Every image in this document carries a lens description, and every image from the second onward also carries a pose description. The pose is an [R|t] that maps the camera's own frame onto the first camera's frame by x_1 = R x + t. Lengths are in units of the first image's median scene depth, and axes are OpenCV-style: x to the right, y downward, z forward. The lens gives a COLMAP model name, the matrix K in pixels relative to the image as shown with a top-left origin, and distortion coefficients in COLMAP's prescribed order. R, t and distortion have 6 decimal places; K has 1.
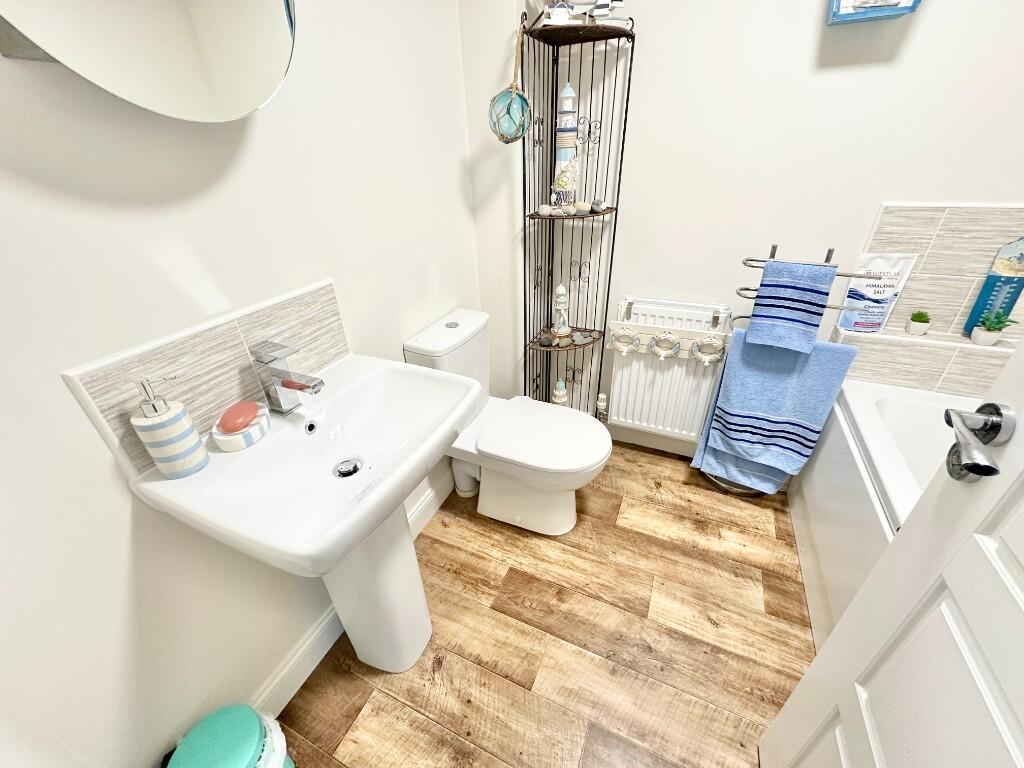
lens RADIAL K [[409.6, 0, 511.3], [0, 409.6, 380.1], [0, 0, 1]] dist [-0.000451, -0.000051]
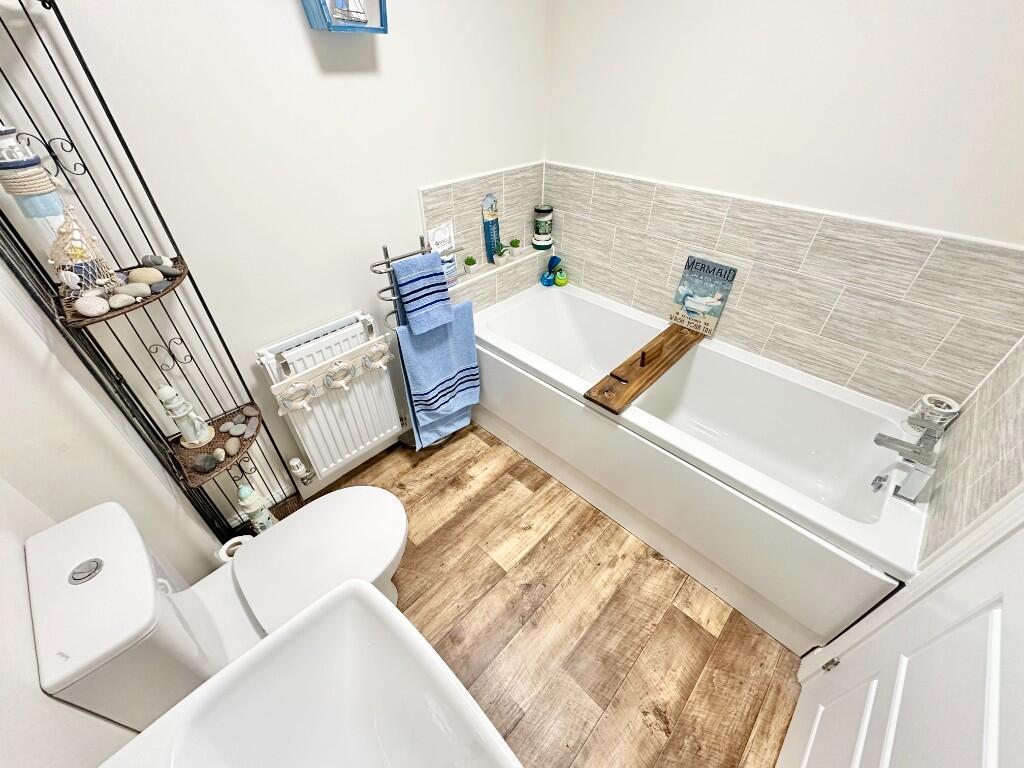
lens RADIAL K [[409.6, 0, 516.2], [0, 409.6, 381.2], [0, 0, 1]] dist [-0.000451, -0.000051]
pose [[0.327073, -0.560349, 0.760942, -0.226331], [0.457308, 0.798518, 0.391457, -0.281865], [-0.826978, 0.219949, 0.517425, 0.221151]]
